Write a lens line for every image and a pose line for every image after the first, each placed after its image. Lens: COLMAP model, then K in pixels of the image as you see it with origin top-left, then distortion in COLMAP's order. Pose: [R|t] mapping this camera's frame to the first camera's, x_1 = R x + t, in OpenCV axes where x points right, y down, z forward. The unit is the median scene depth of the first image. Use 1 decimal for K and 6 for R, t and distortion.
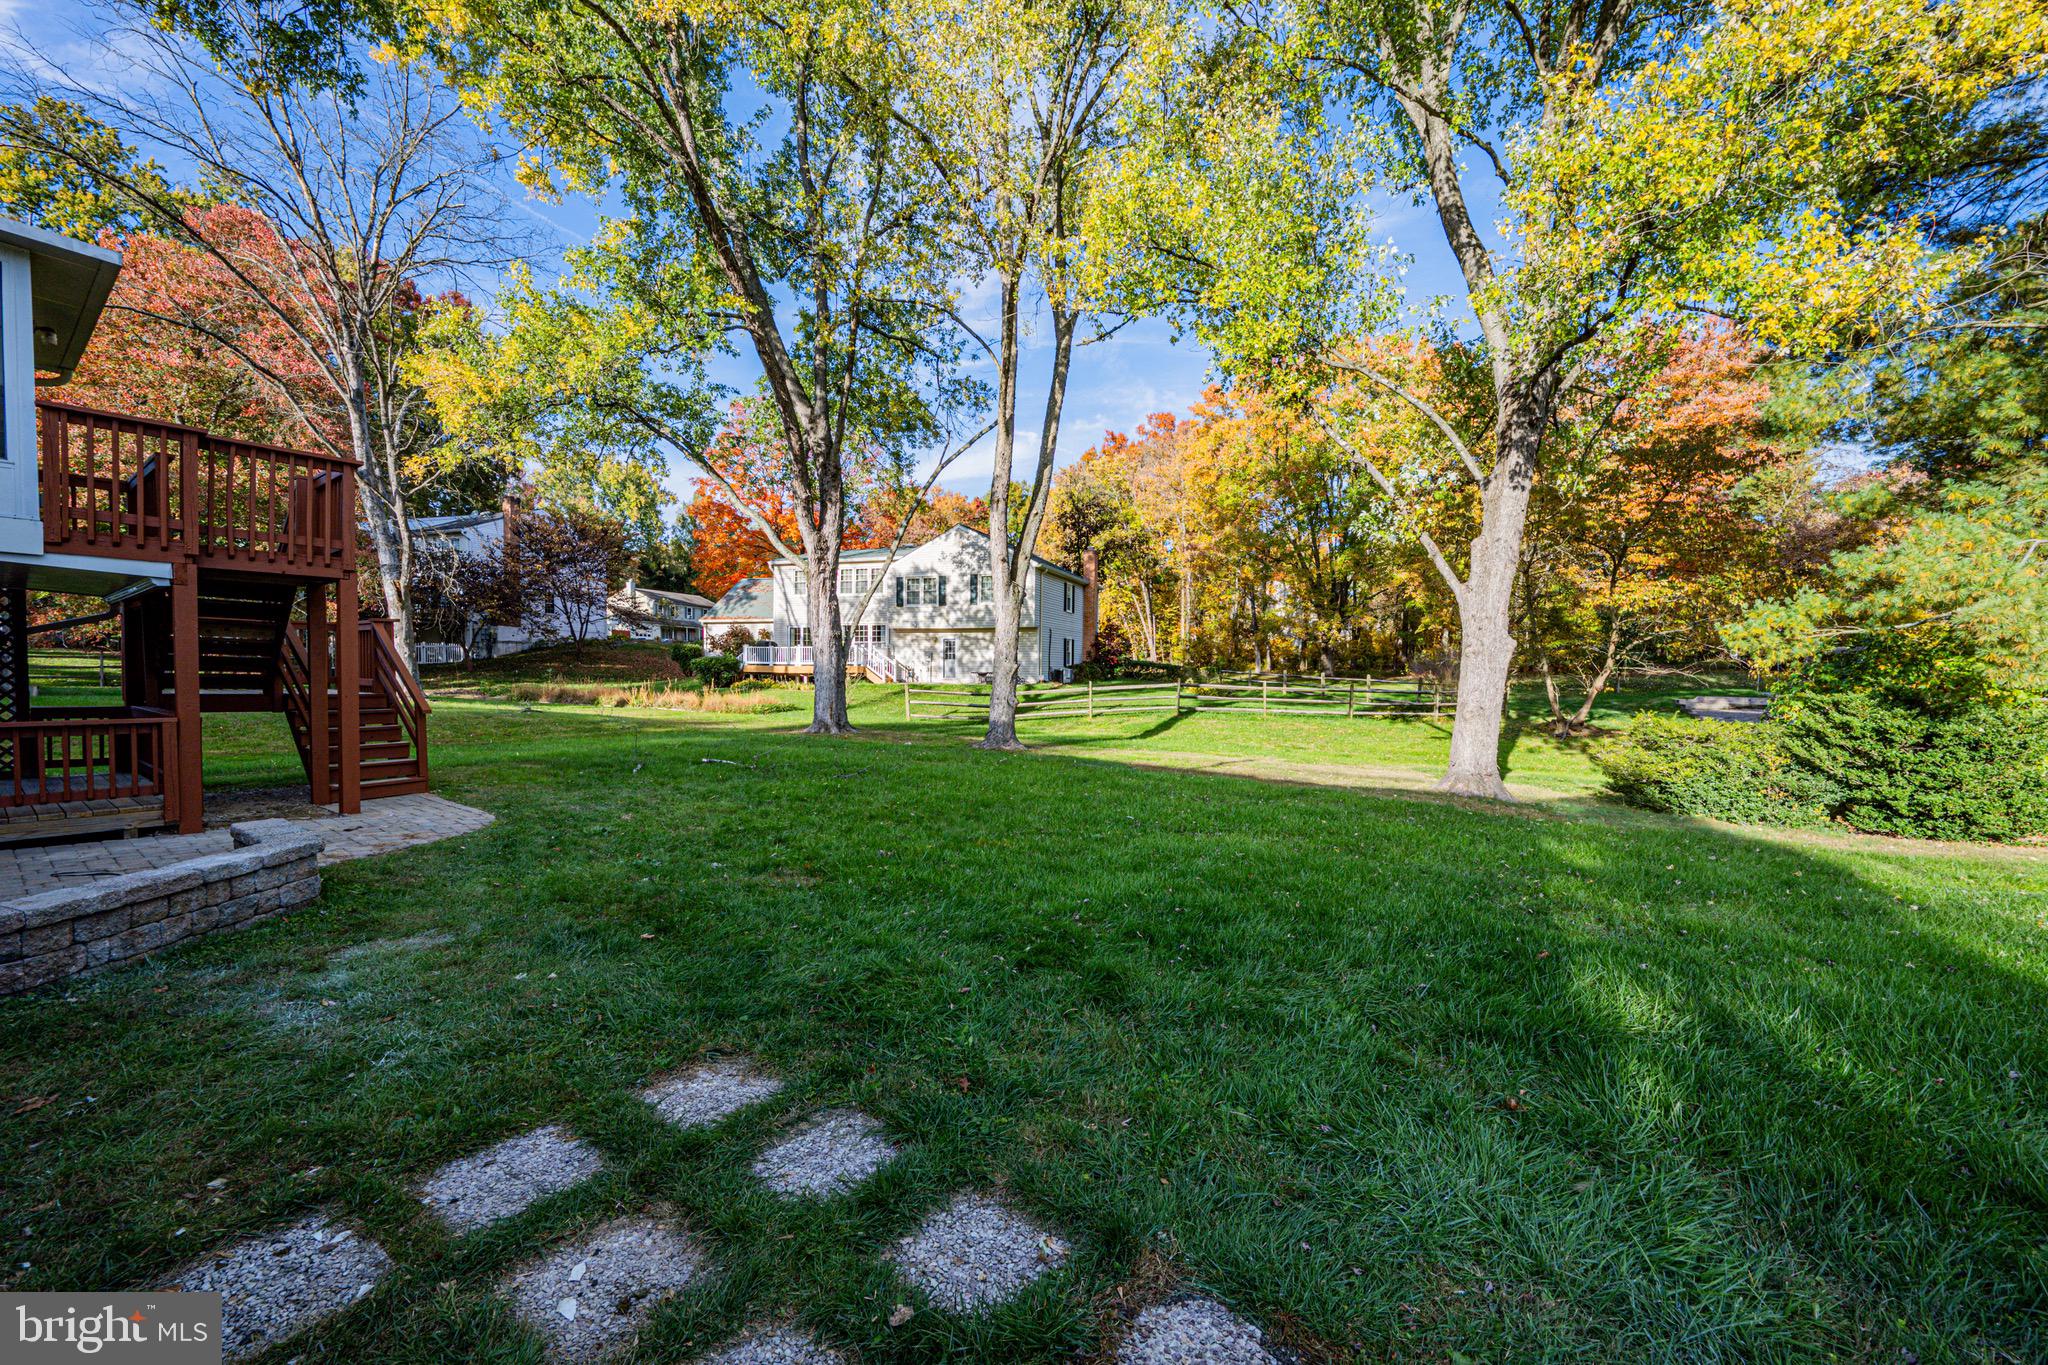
lens RADIAL K [[800.2, 0, 1024.0], [0, 800.2, 682.5], [0, 0, 1]] dist [-0.000572, 0.000227]
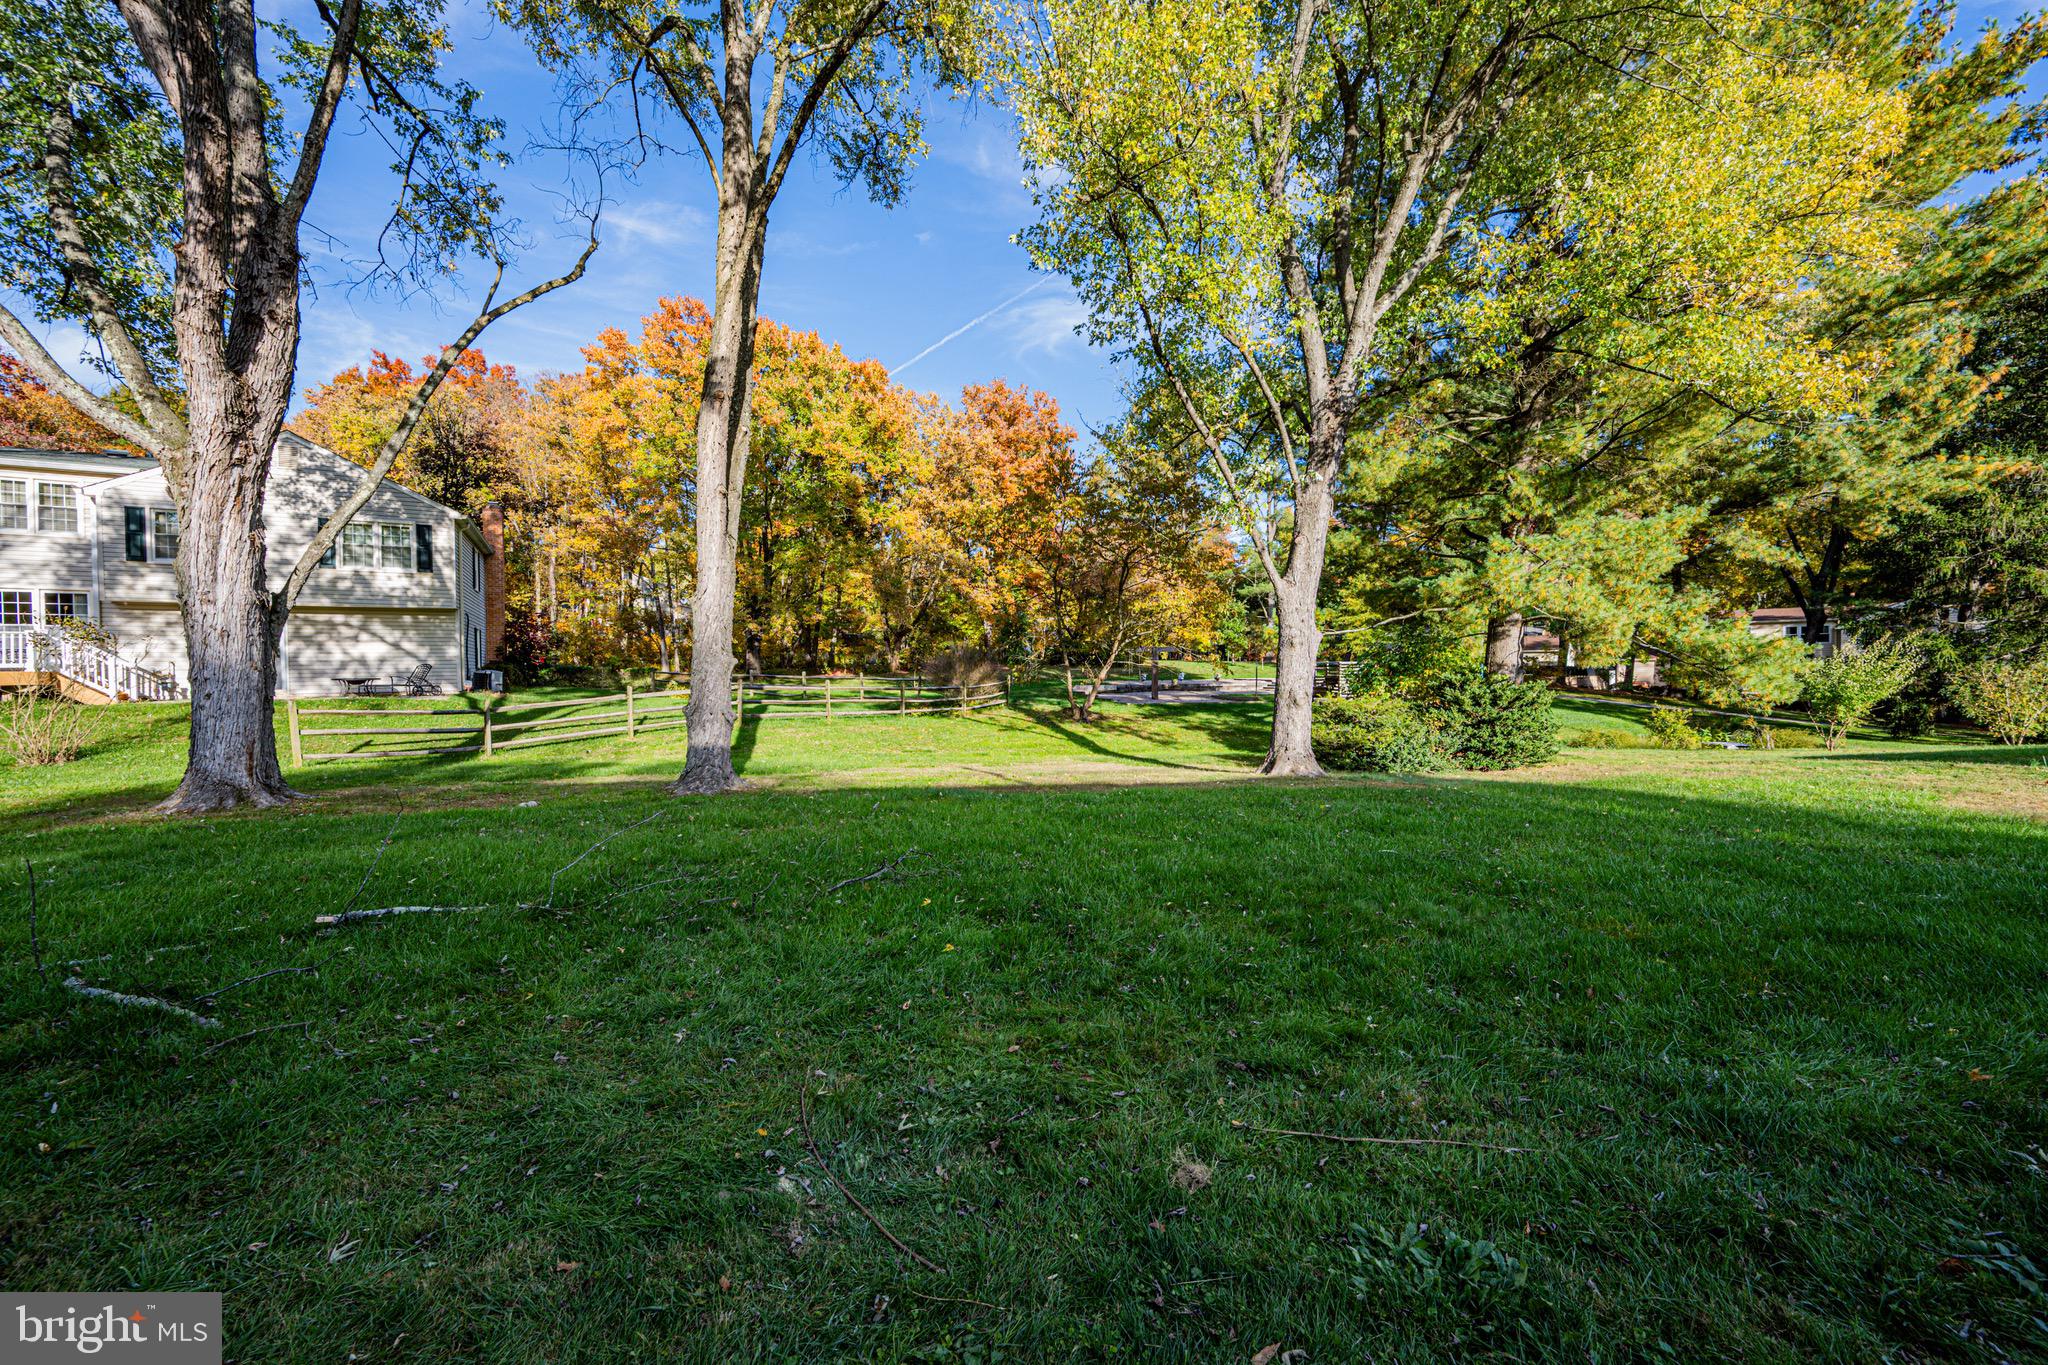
lens RADIAL K [[800.2, 0, 1024.0], [0, 800.2, 682.5], [0, 0, 1]] dist [-0.000572, 0.000227]
pose [[0.662771, -0.025045, 0.748404, -0.170233], [0.026644, 0.999596, 0.009856, -0.001606], [-0.748348, 0.013409, 0.663170, 0.197817]]
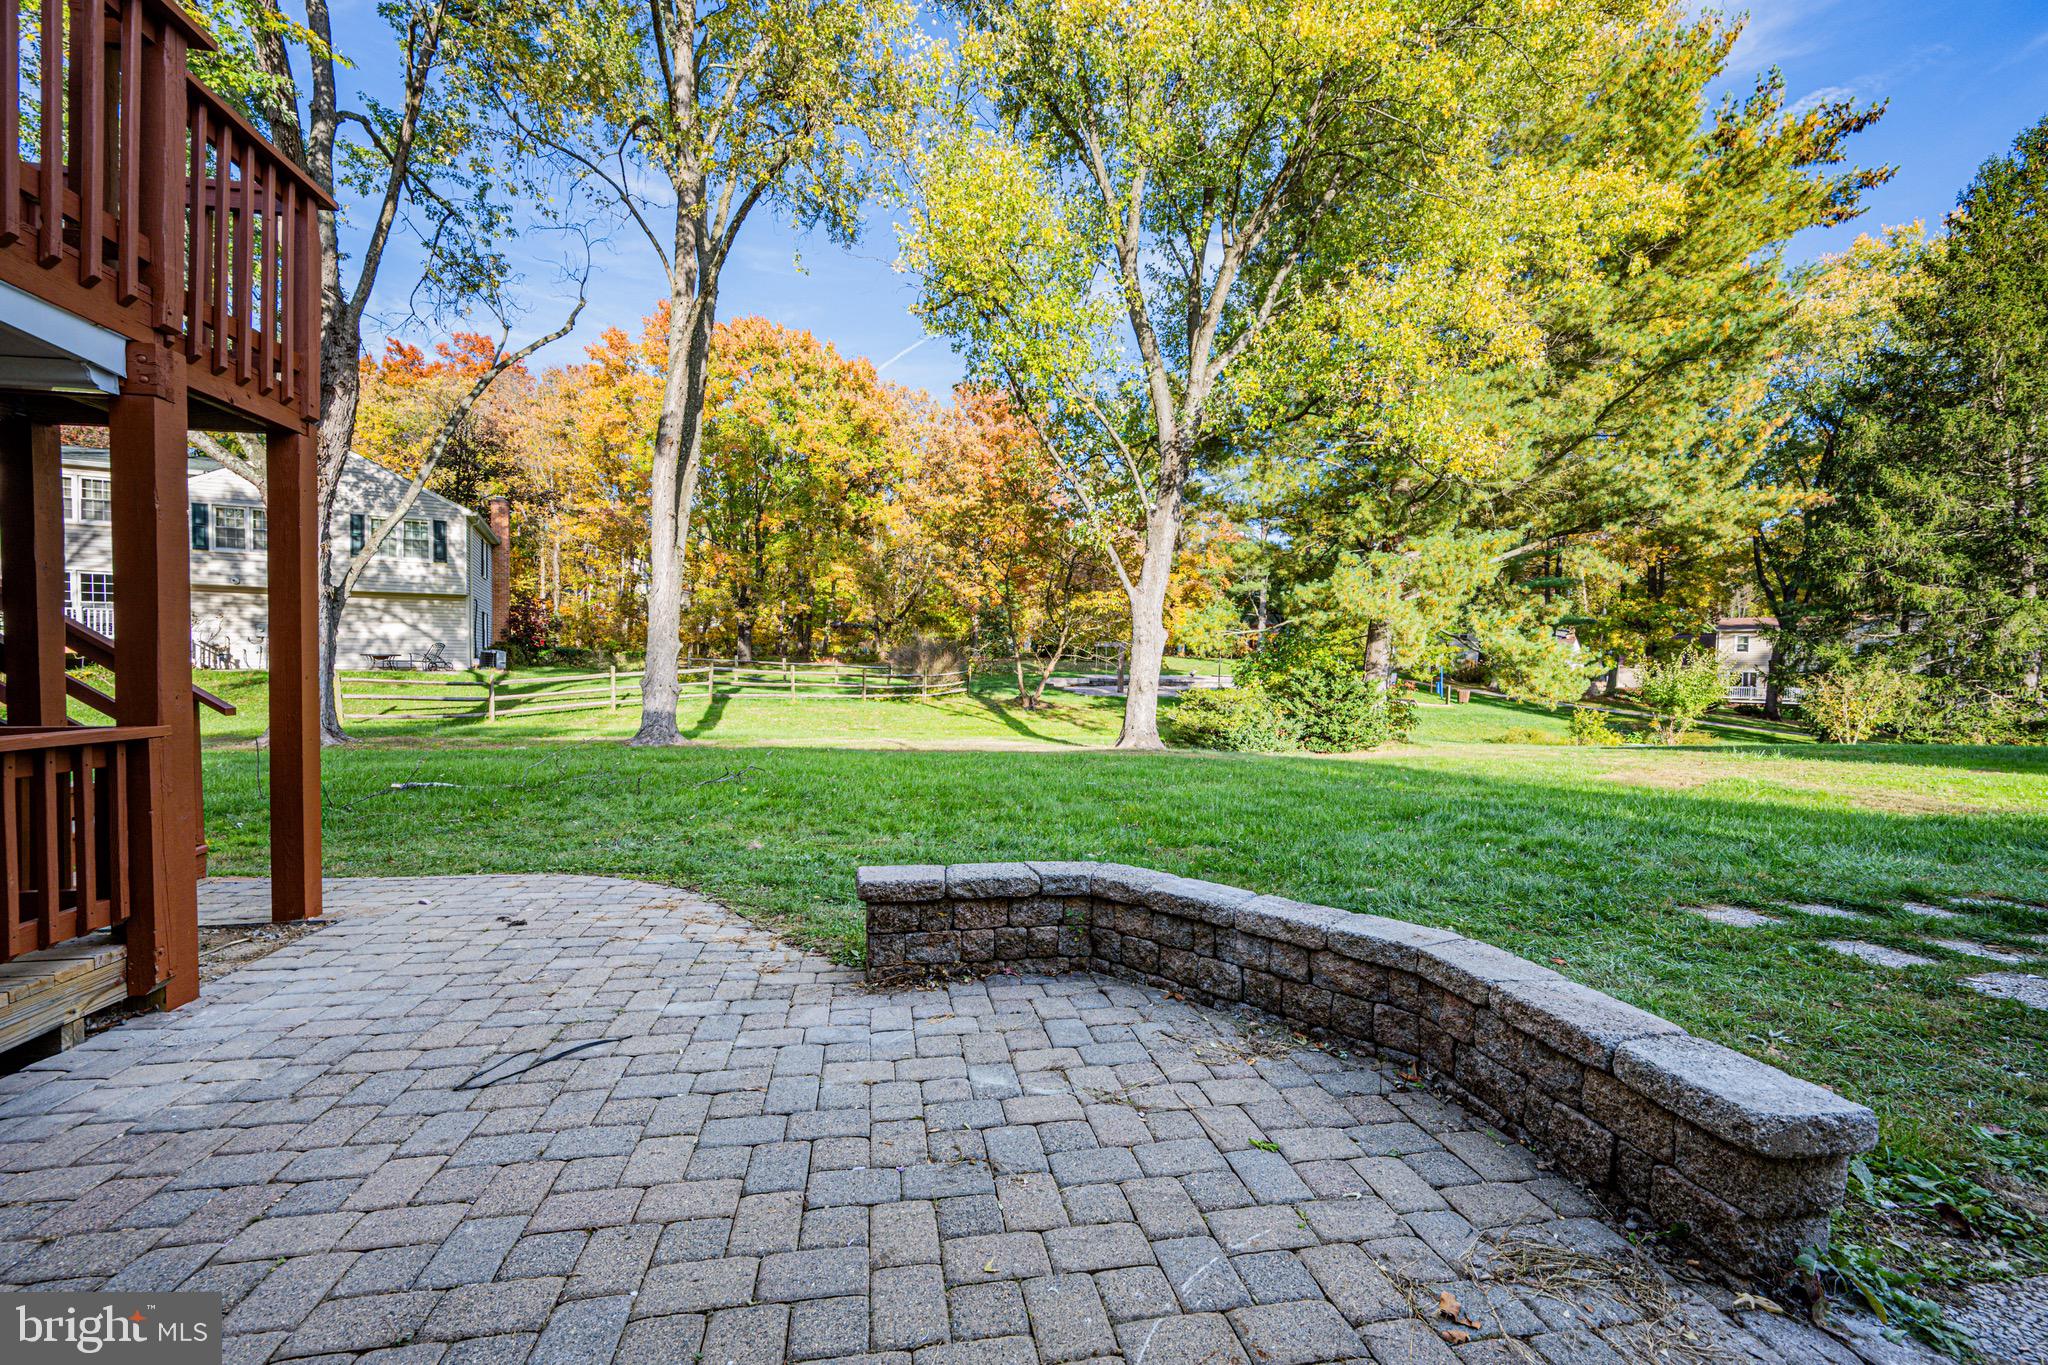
lens RADIAL K [[838.6, 0, 1015.3], [0, 838.6, 686.3], [0, 0, 1]] dist [0.001714, -0.000162]
pose [[0.688907, -0.017882, 0.724629, -0.201379], [0.004198, 0.999777, 0.020680, 0.002785], [-0.724838, -0.011205, 0.688829, 0.073838]]
